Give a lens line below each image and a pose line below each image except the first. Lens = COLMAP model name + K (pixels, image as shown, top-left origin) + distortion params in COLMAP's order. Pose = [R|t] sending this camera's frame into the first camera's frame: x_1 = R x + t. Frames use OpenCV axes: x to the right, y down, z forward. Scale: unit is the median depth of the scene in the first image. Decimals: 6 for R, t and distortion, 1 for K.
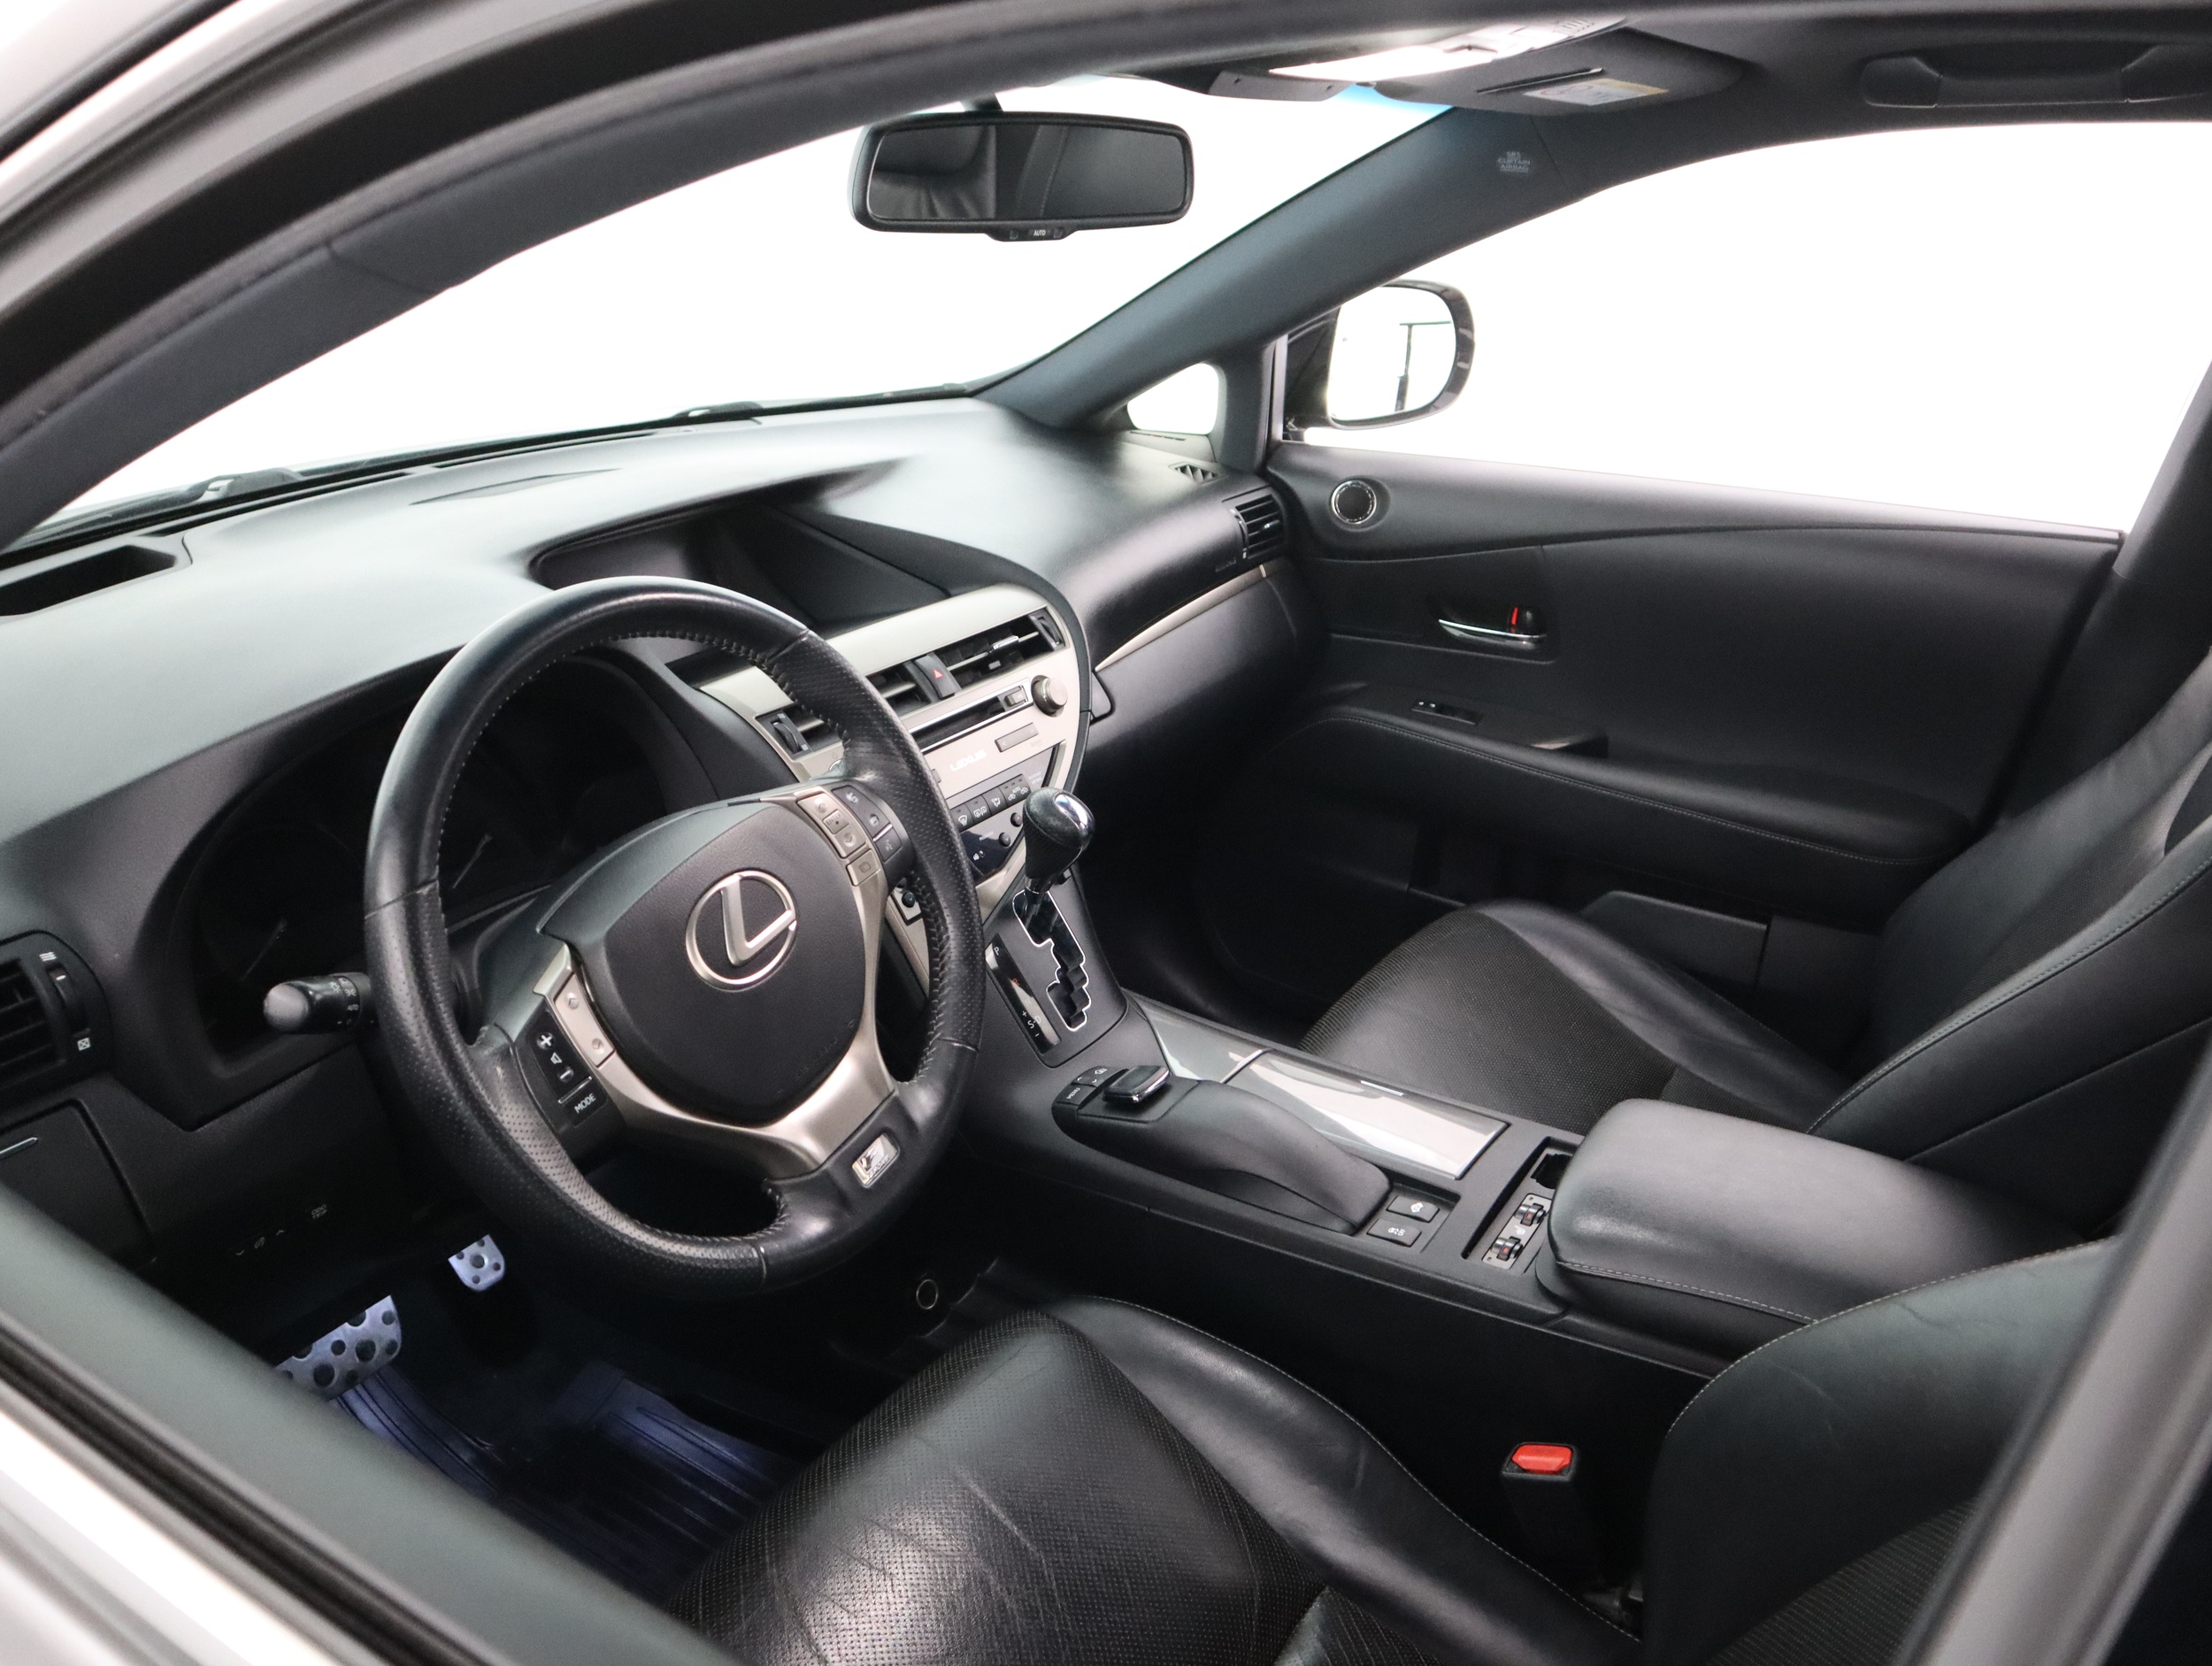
lens RADIAL K [[1747.9, 0, 1096.6], [0, 1747.9, 832.3], [0, 0, 1]] dist [-0.110598, 0.048146]
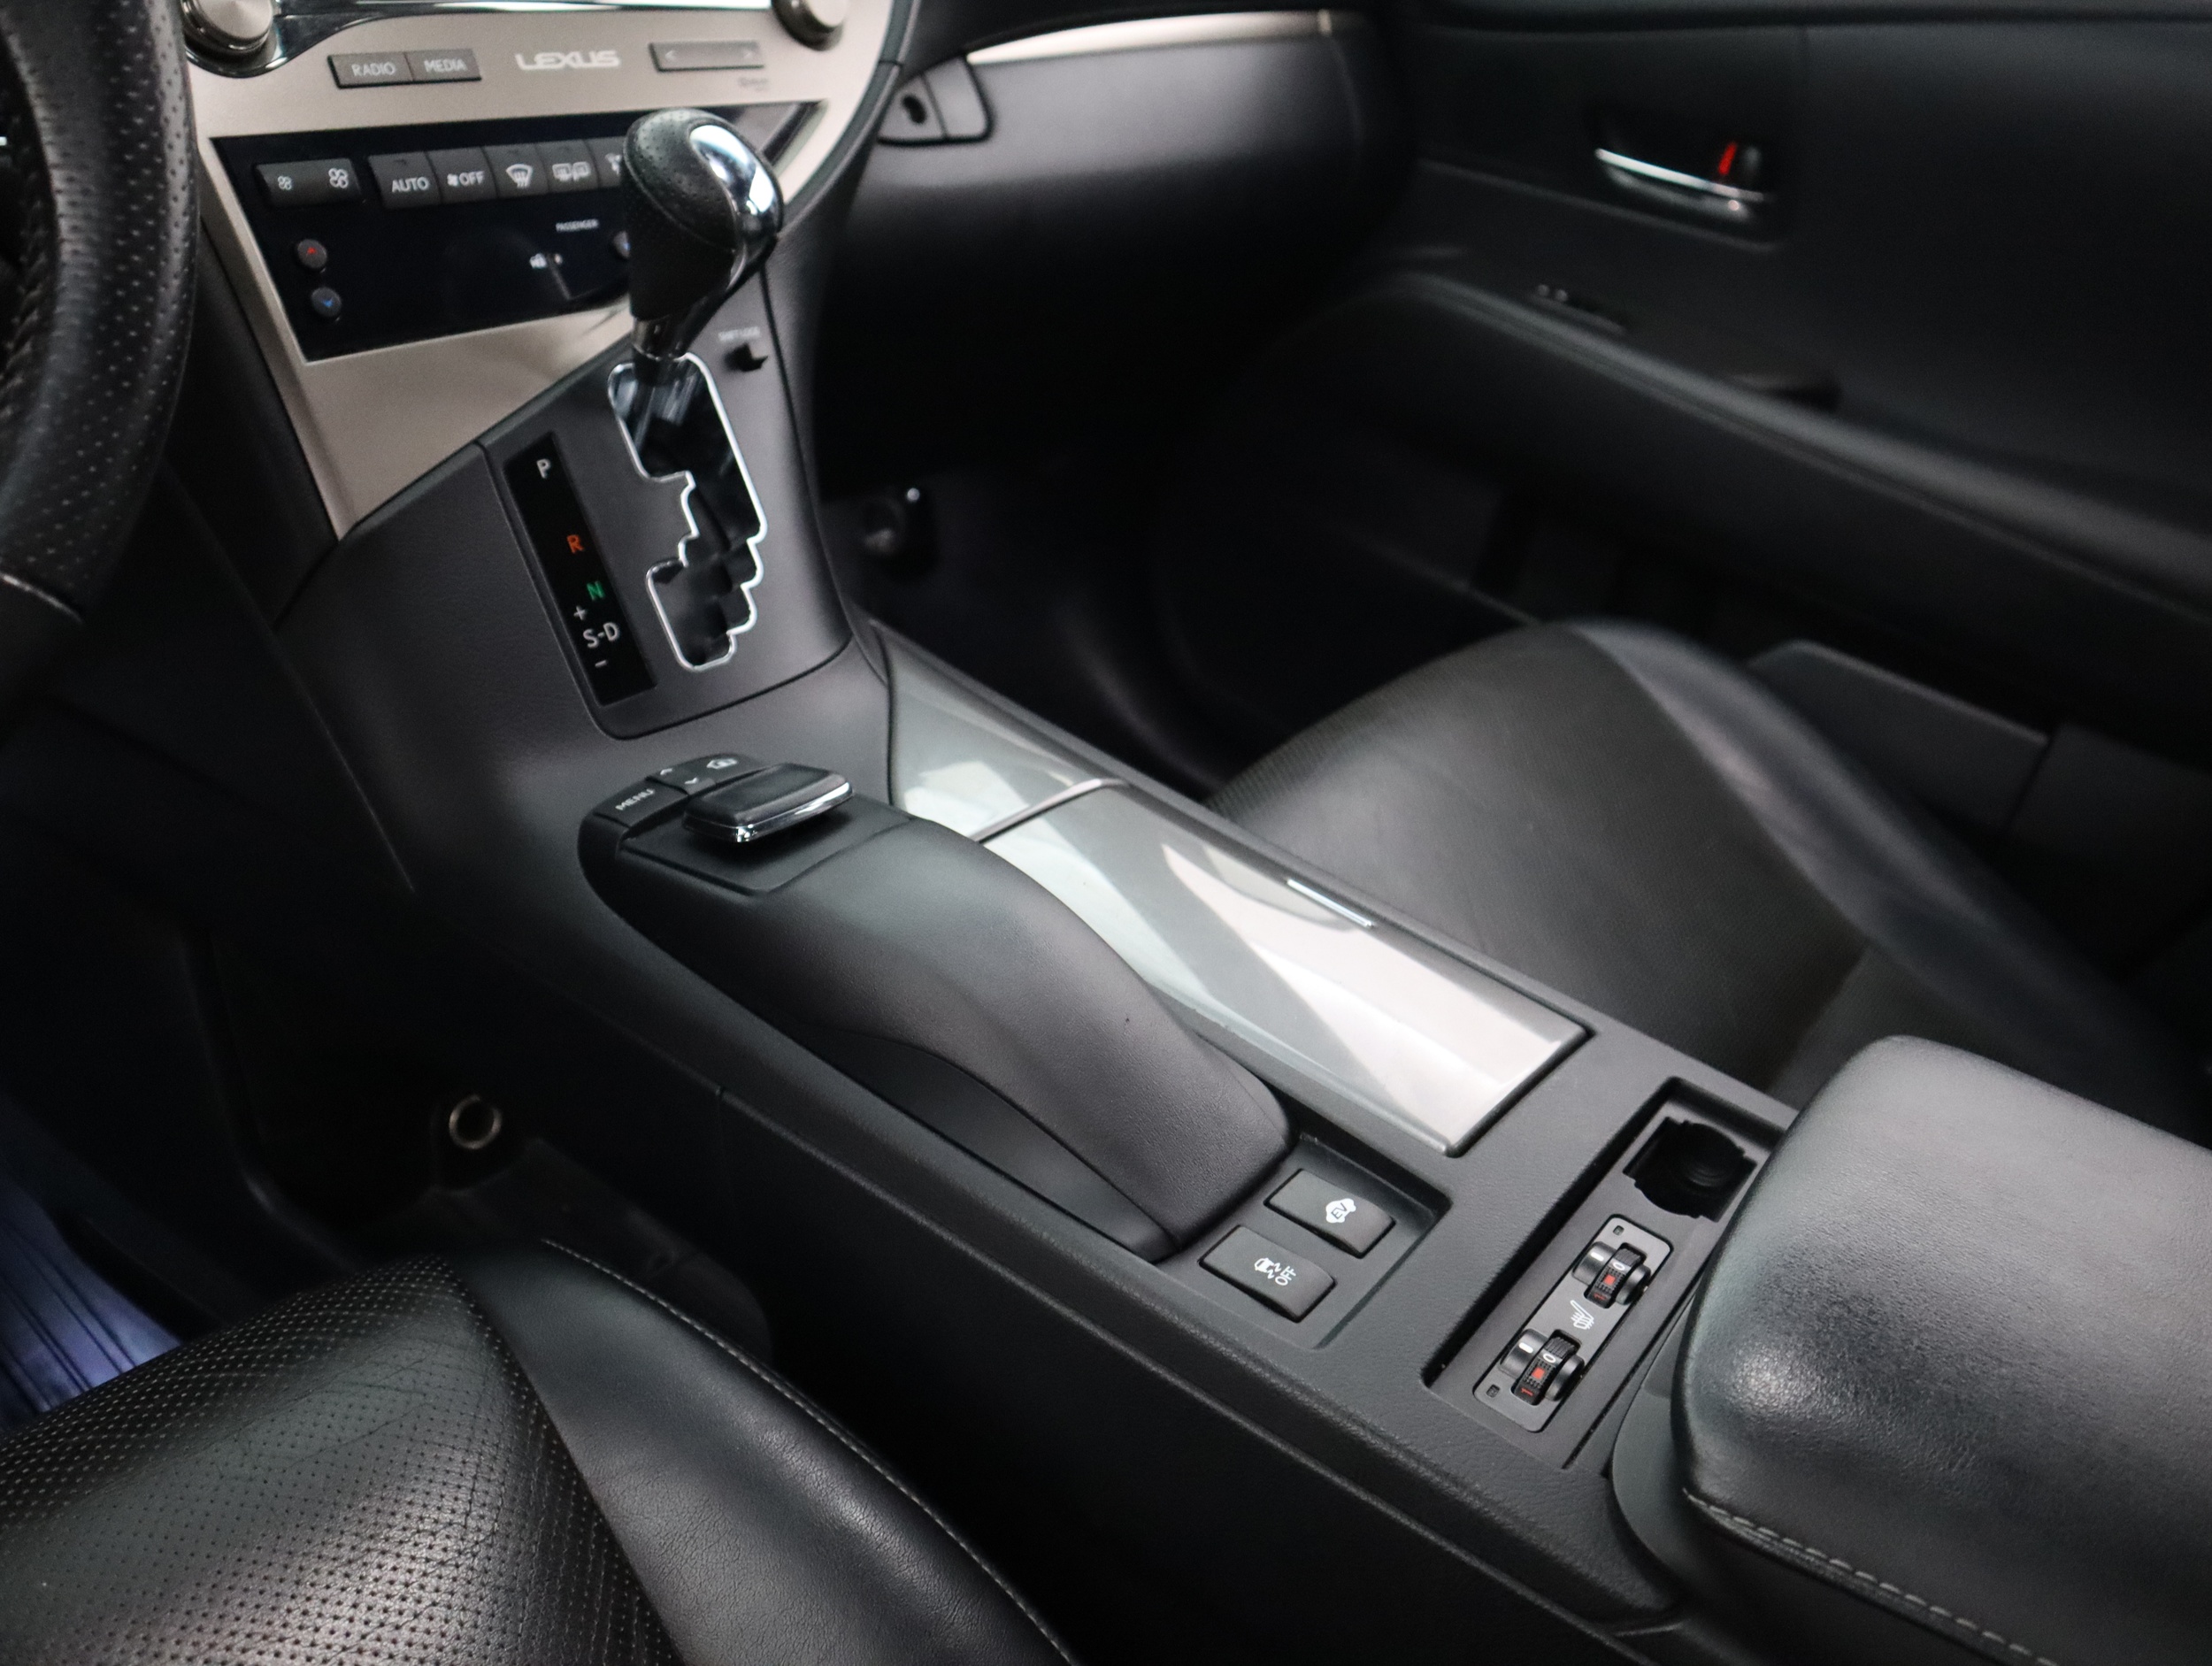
lens RADIAL K [[1747.9, 0, 1110.7], [0, 1747.9, 844.6], [0, 0, 1]] dist [-0.110598, 0.048146]
pose [[0.986403, 0.164157, -0.007829, 0.107159], [-0.161062, 0.975080, 0.152571, 0.070507], [0.032679, -0.149235, 0.988262, 0.539764]]
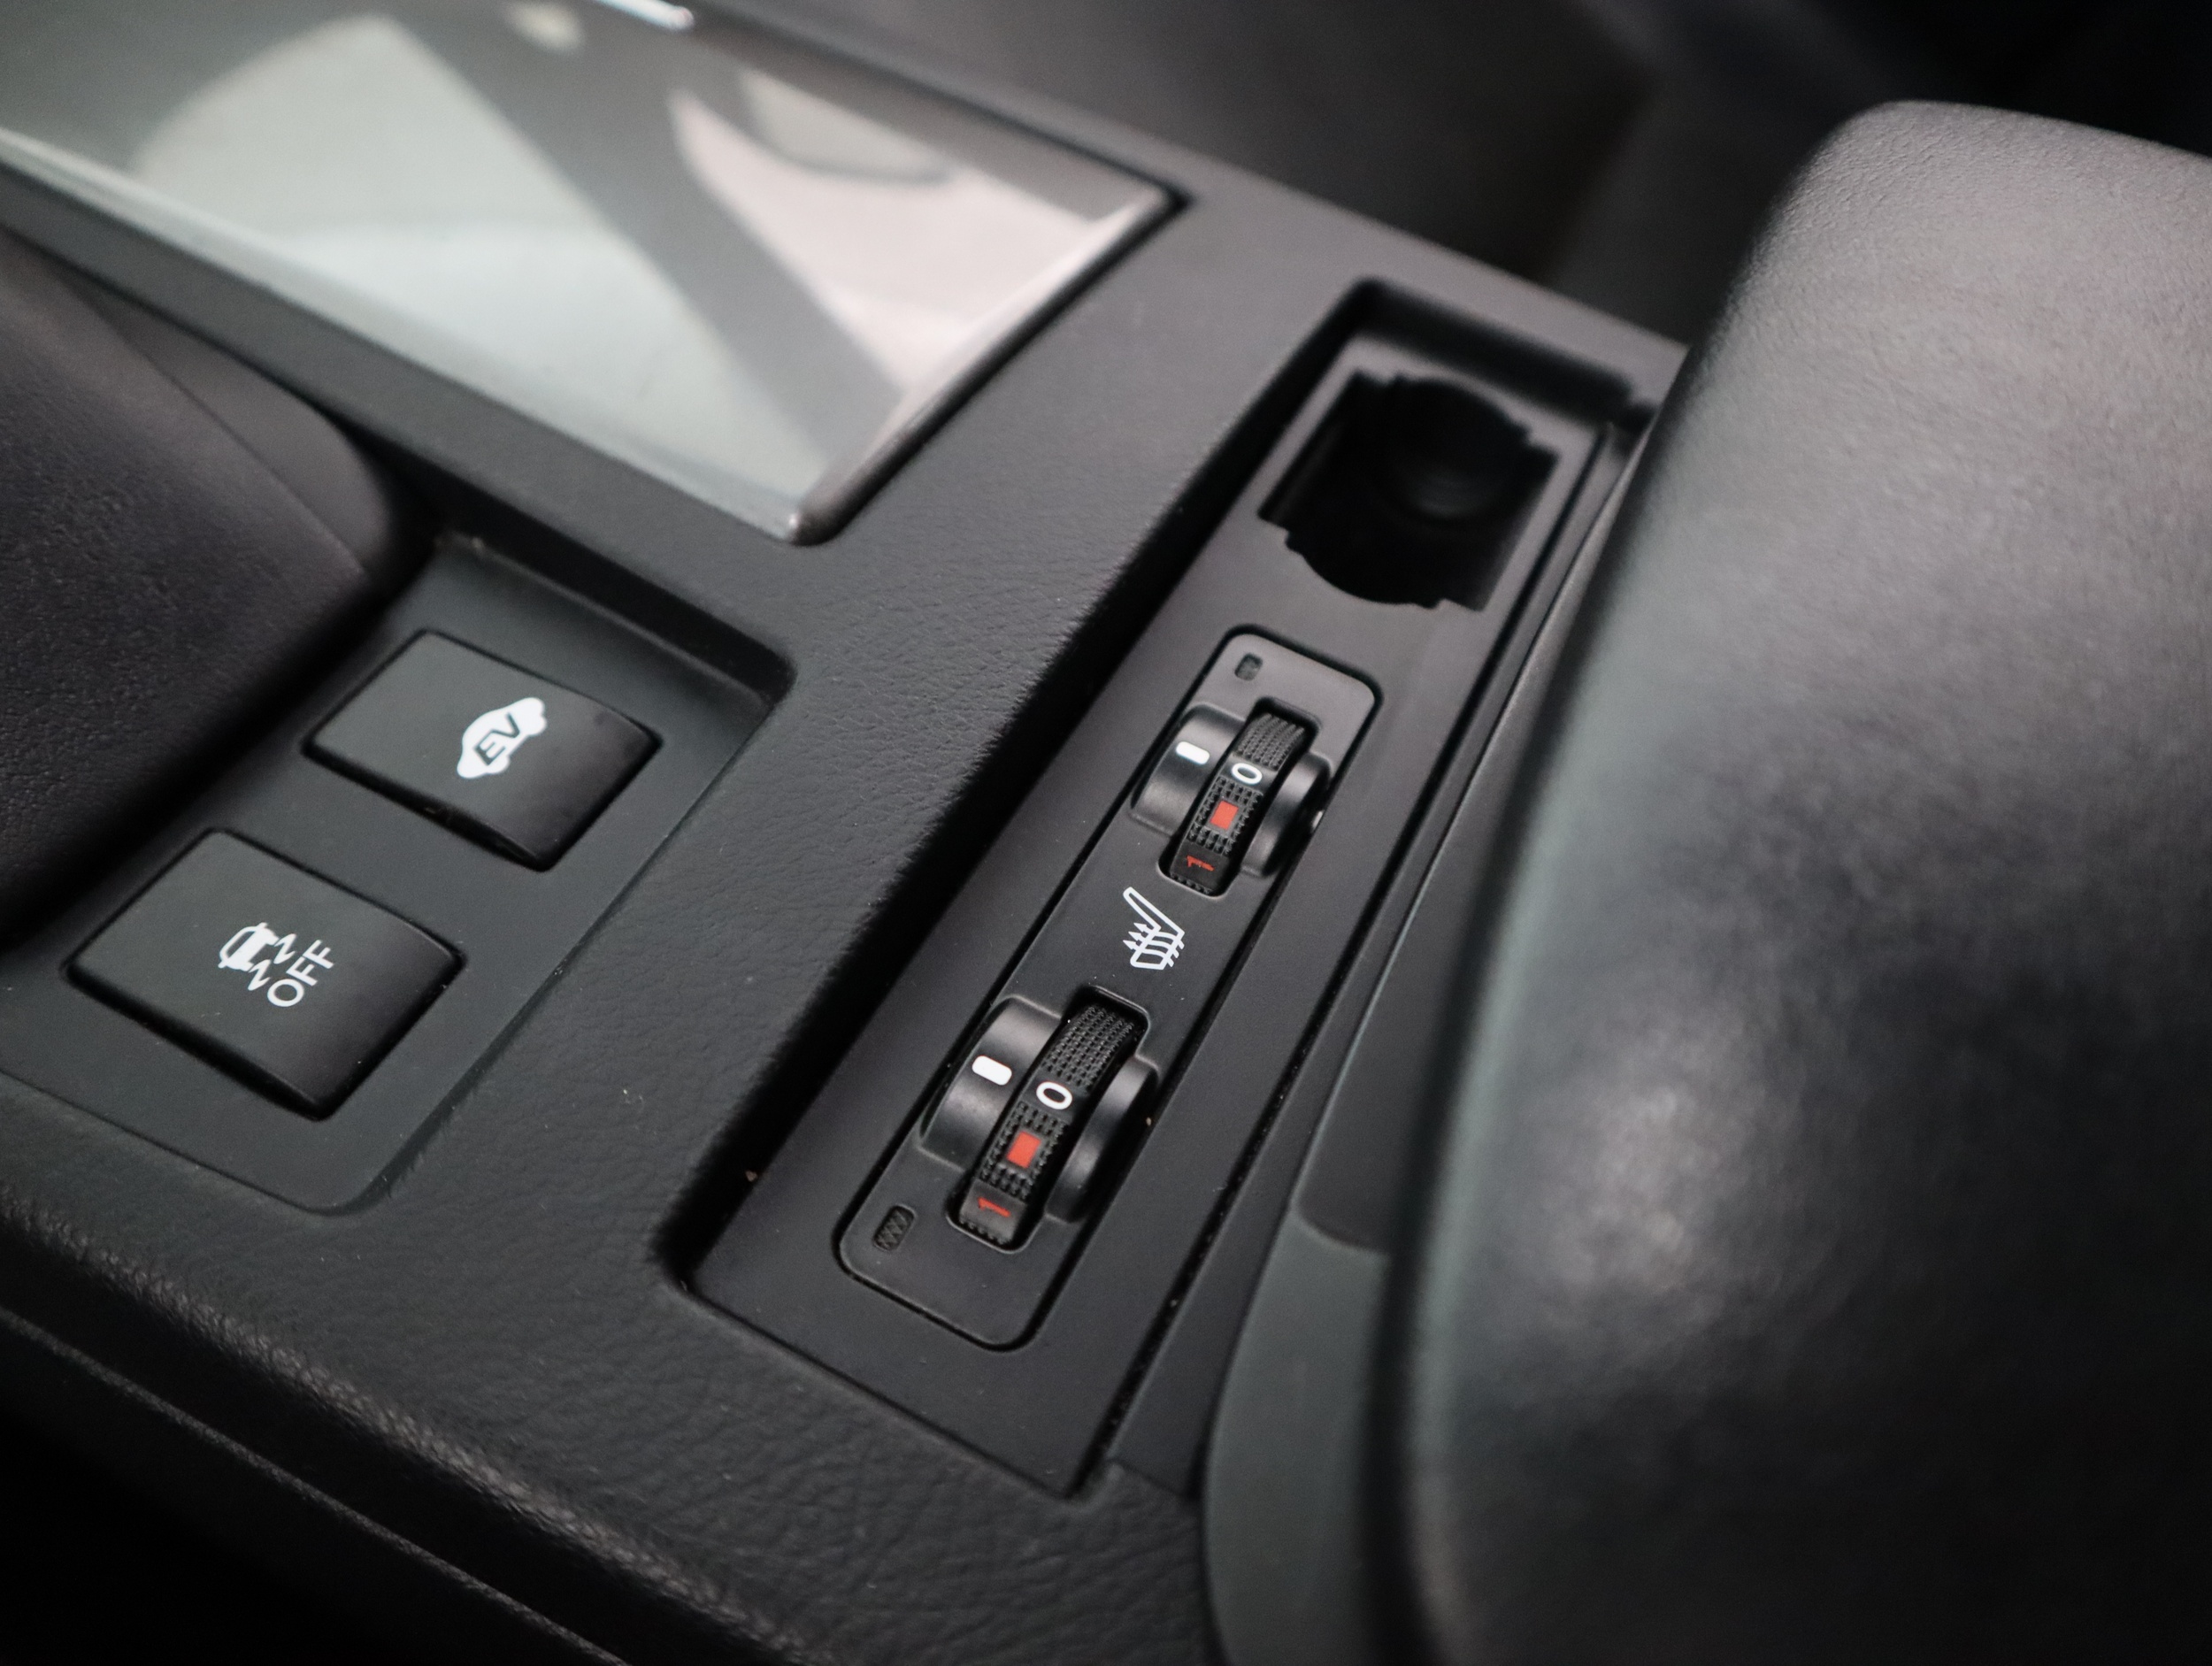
lens RADIAL K [[1747.9, 0, 1104.4], [0, 1747.9, 842.8], [0, 0, 1]] dist [-0.110598, 0.048146]
pose [[0.985872, -0.001114, 0.167499, 0.187625], [-0.084916, 0.858631, 0.505512, 0.127142], [-0.144383, -0.512594, 0.846405, 0.761746]]
